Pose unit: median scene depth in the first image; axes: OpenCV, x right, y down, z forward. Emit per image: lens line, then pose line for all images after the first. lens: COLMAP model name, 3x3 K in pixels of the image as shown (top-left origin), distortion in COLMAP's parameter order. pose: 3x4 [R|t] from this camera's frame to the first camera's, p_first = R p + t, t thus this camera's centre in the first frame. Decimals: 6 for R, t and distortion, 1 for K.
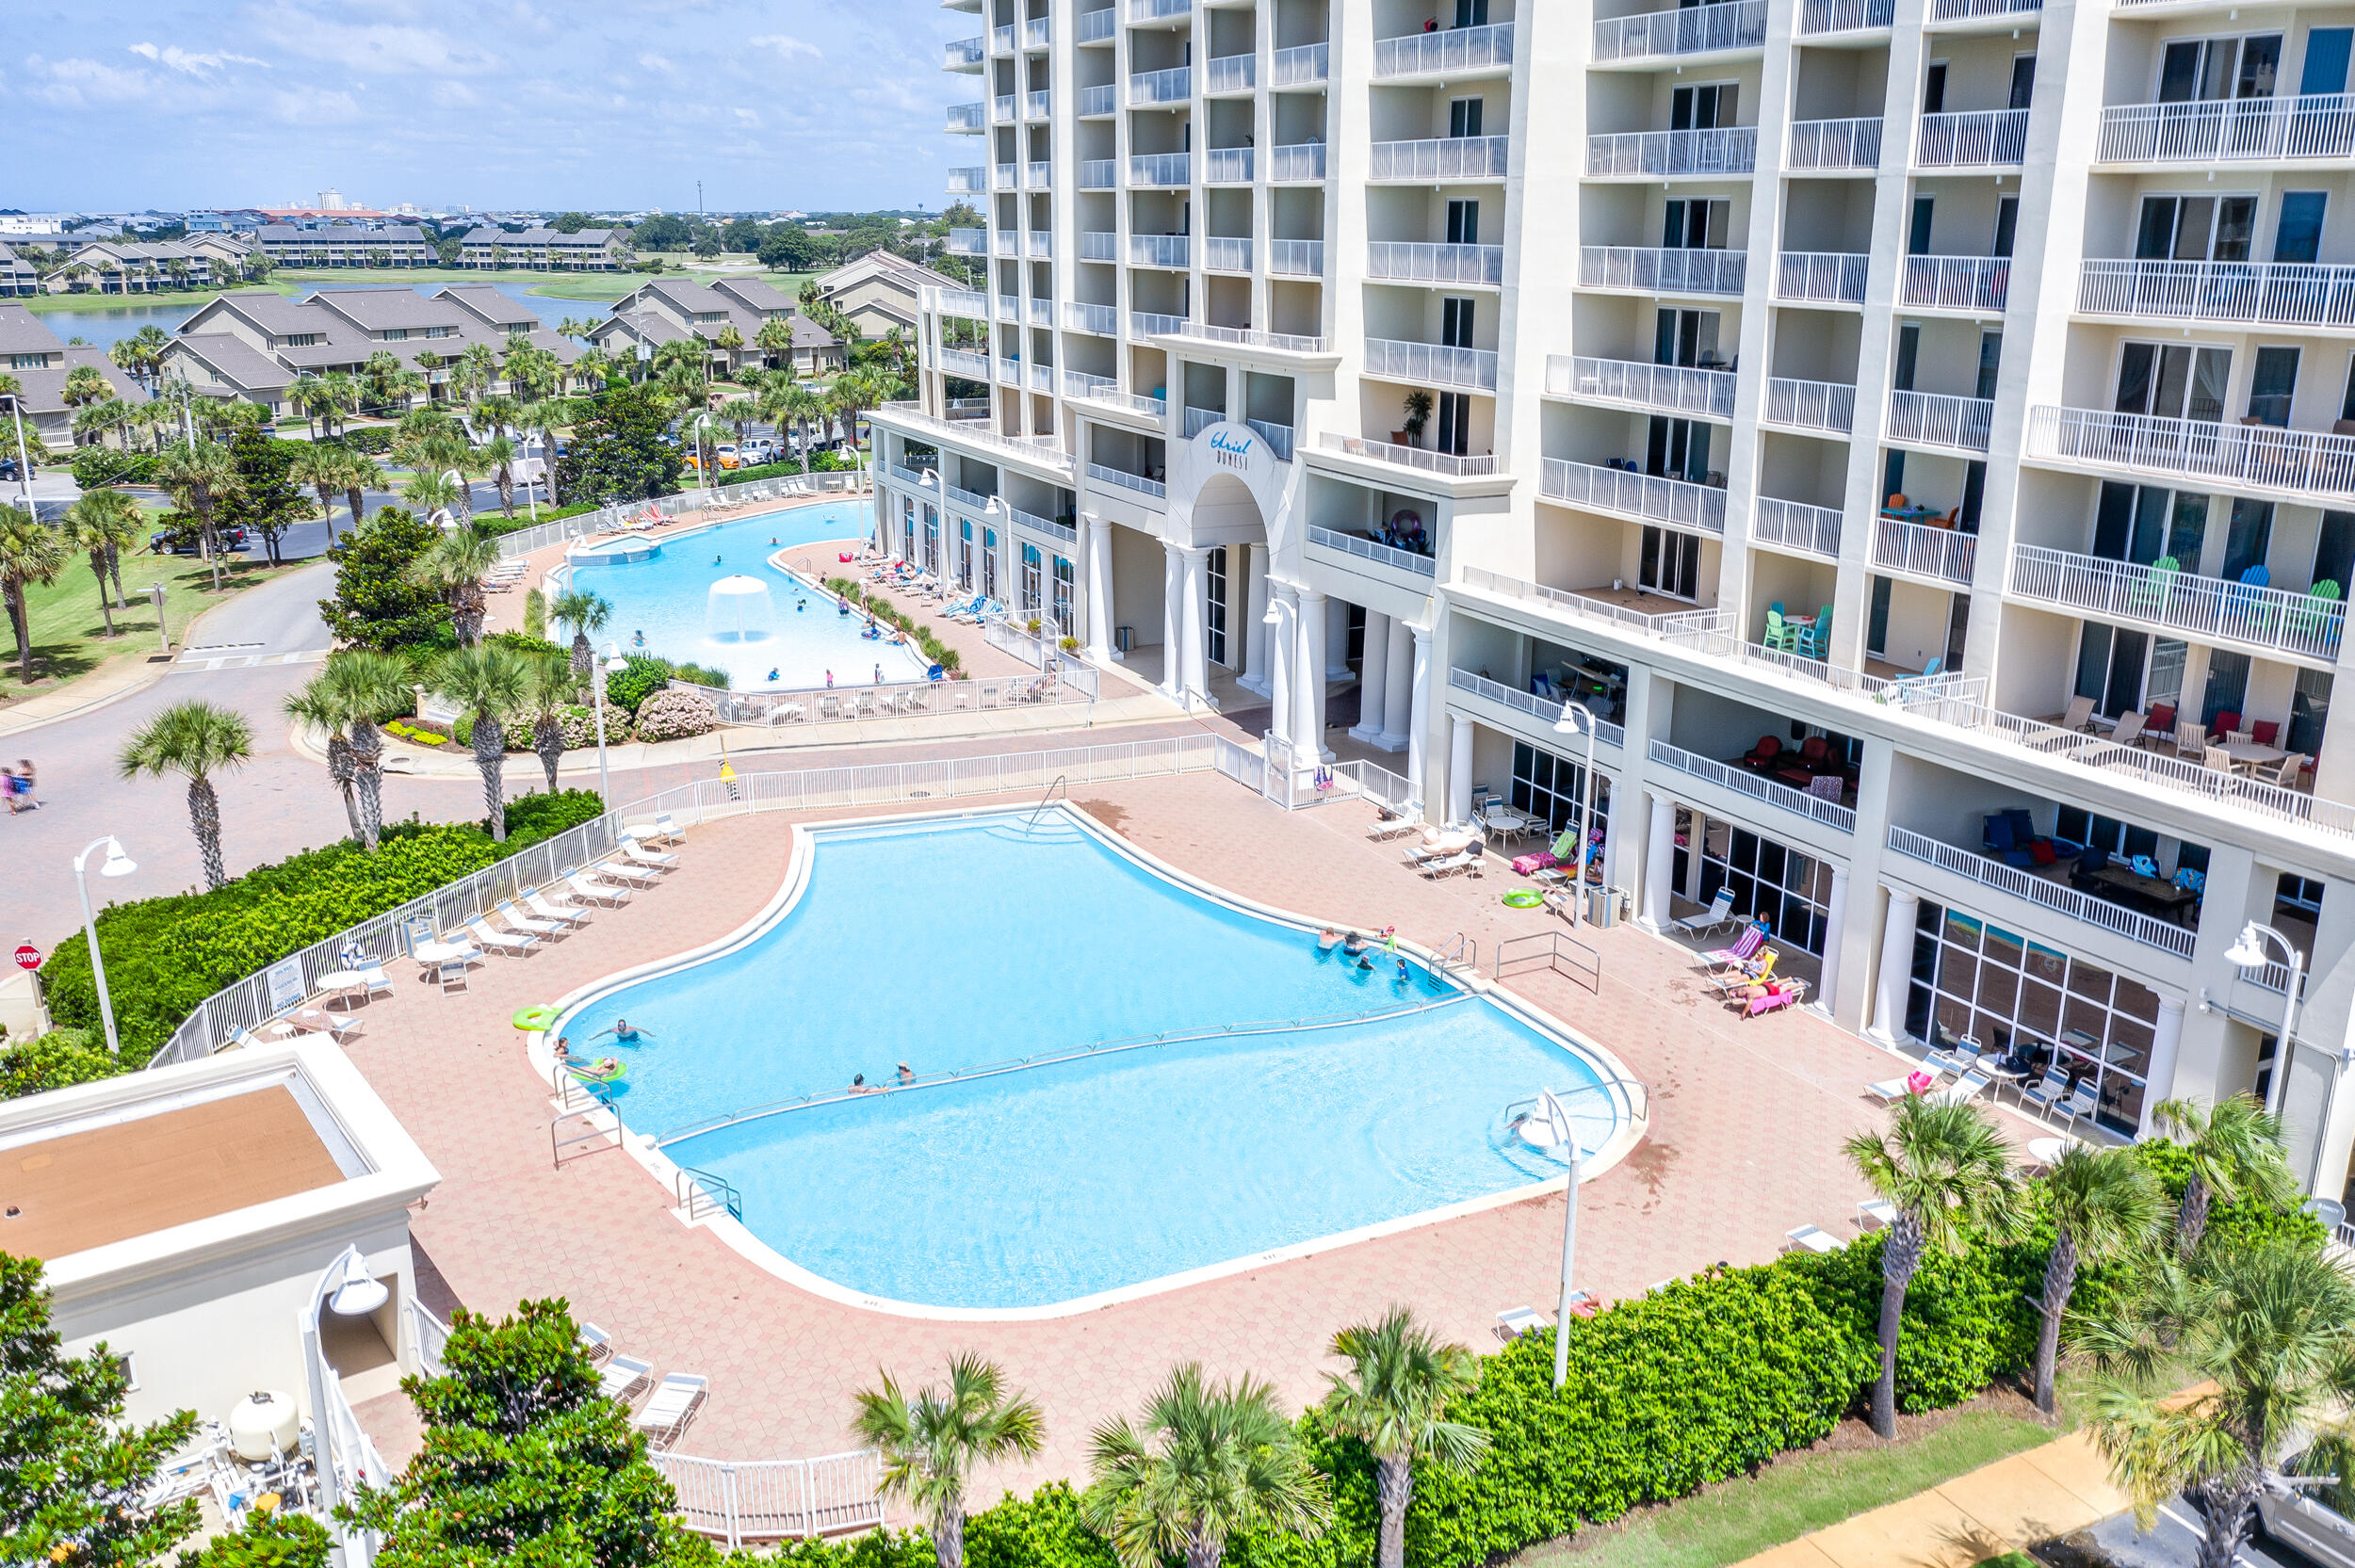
lens RADIAL K [[1974.7, 0, 1177.5], [0, 1974.7, 784.0], [0, 0, 1]] dist [-0.013677, -0.012405]
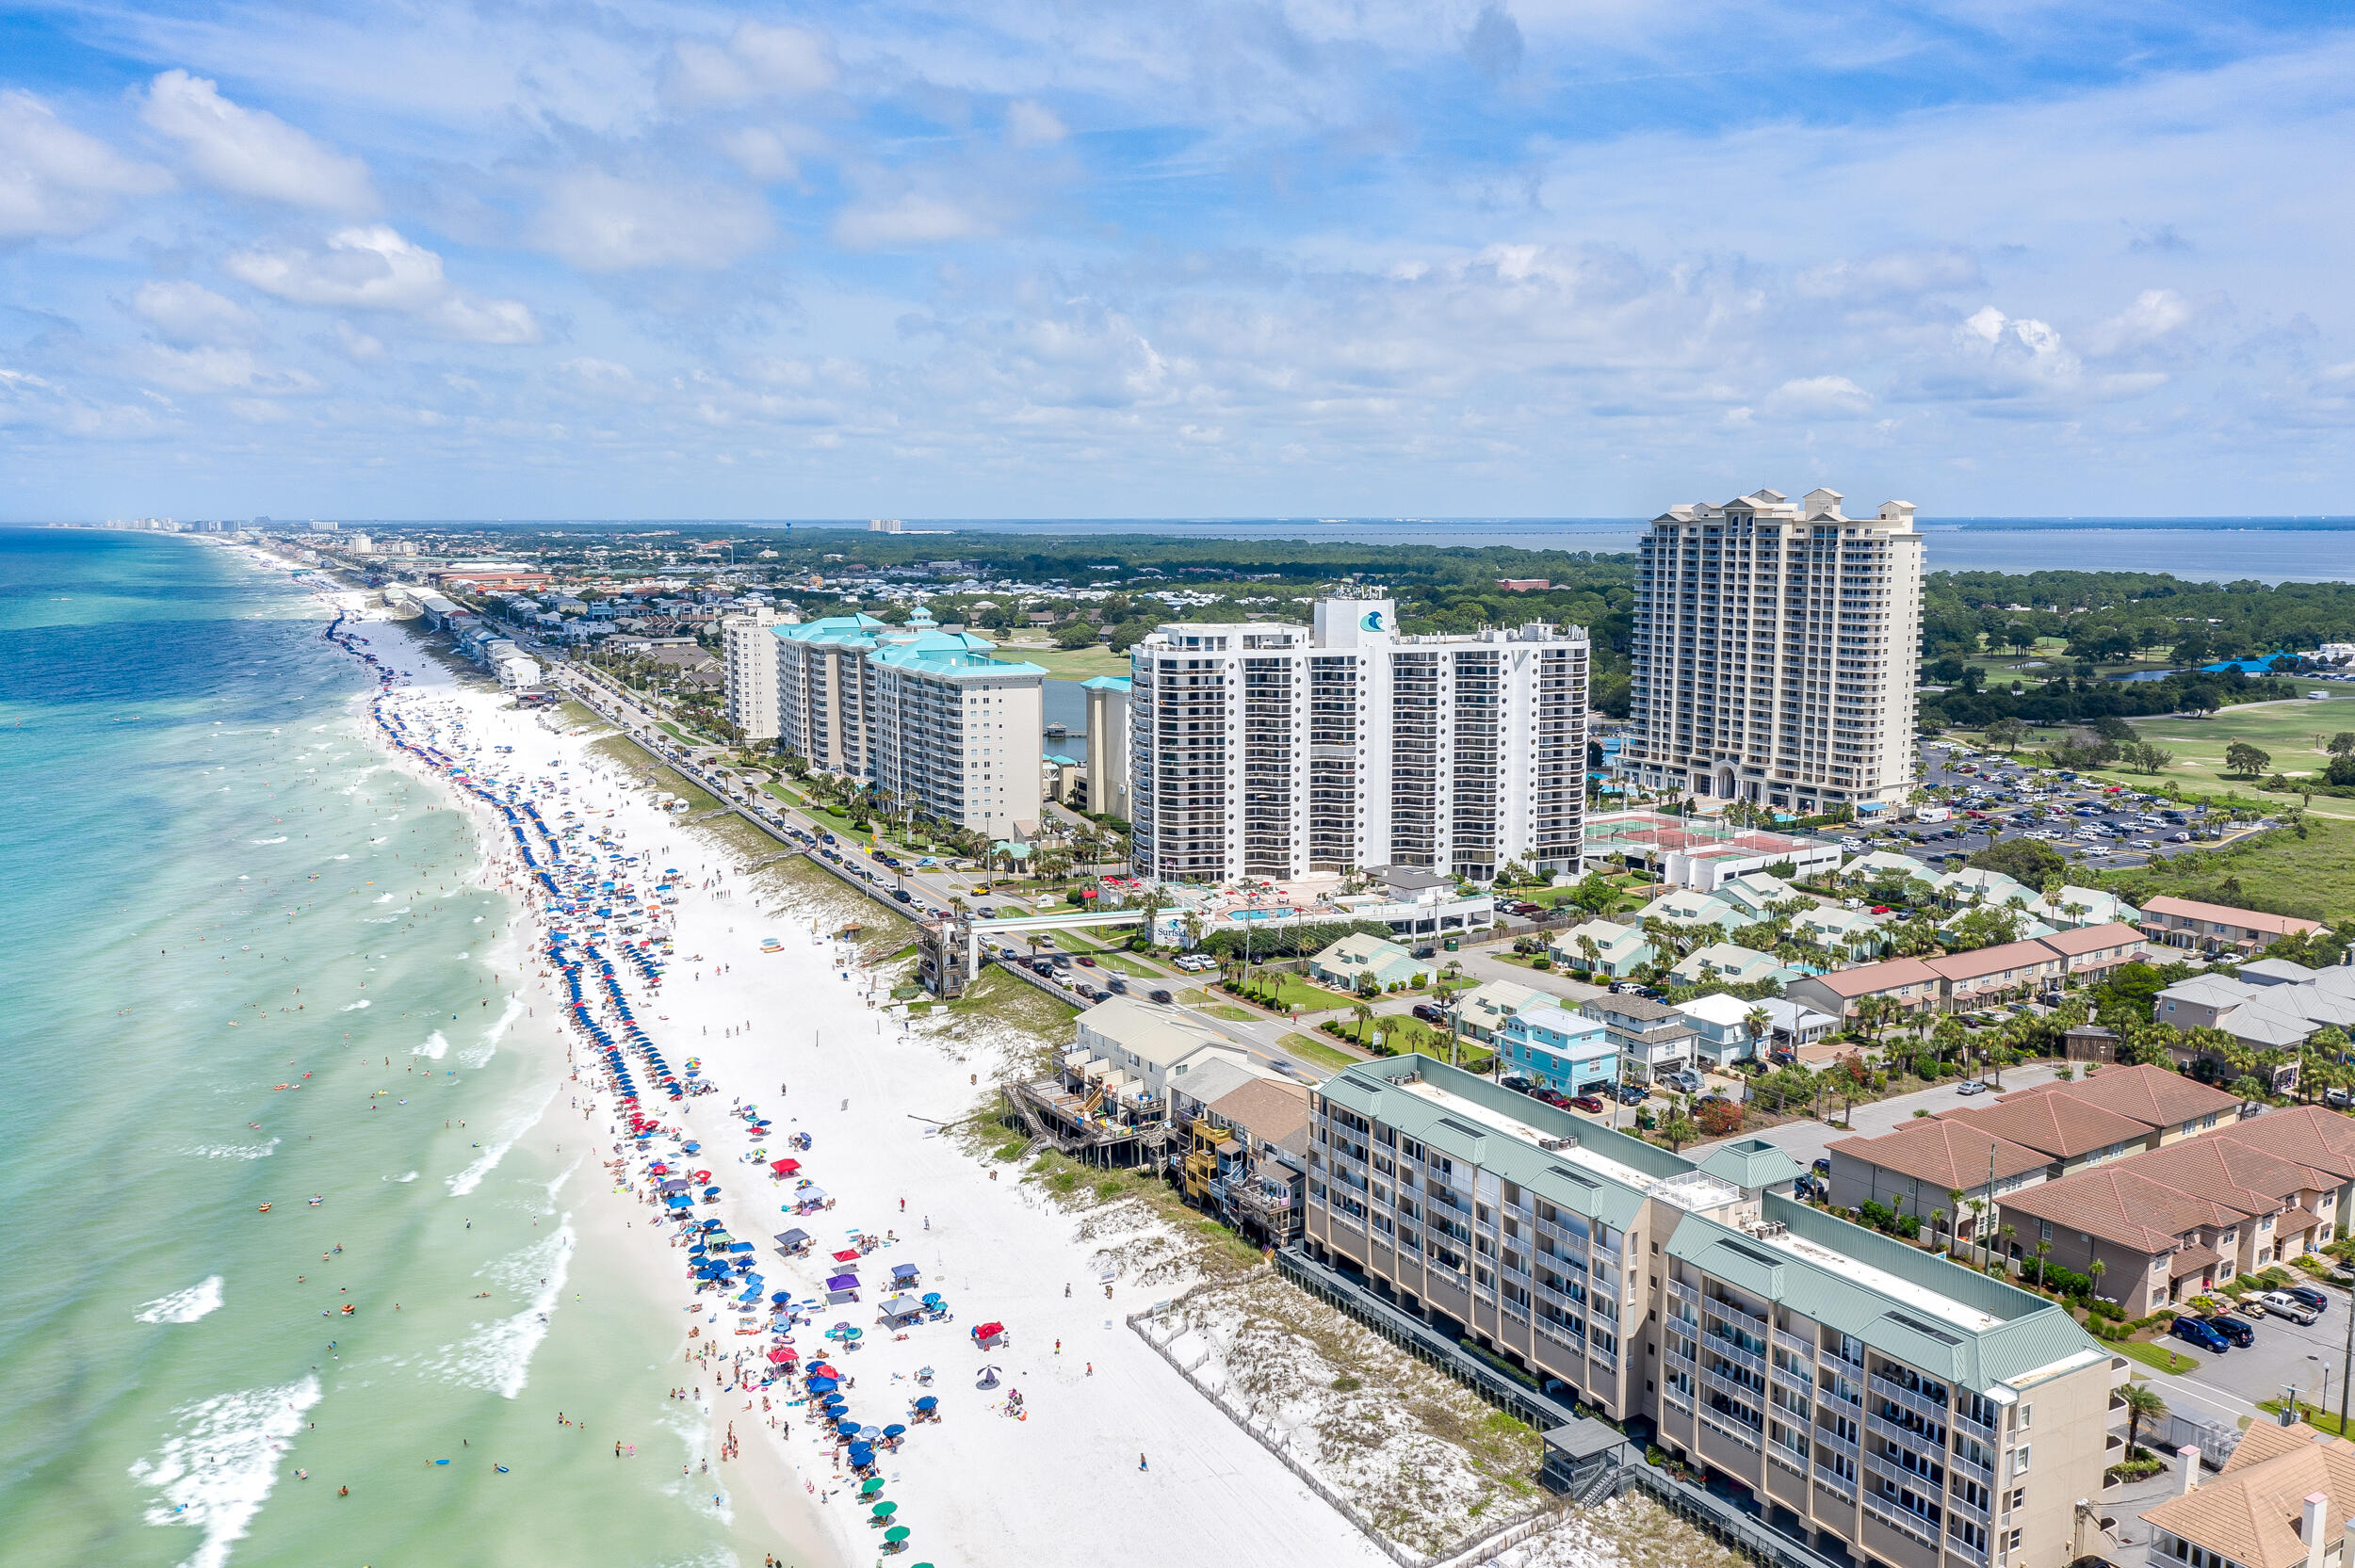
lens RADIAL K [[1790.0, 0, 1177.5], [0, 1790.0, 784.0], [0, 0, 1]] dist [-0.001999, -0.001294]
pose [[0.996113, -0.017724, 0.086280, -3.082599], [0.030099, 0.989073, -0.144319, 0.974437], [-0.082780, 0.146355, 0.985763, -6.492059]]
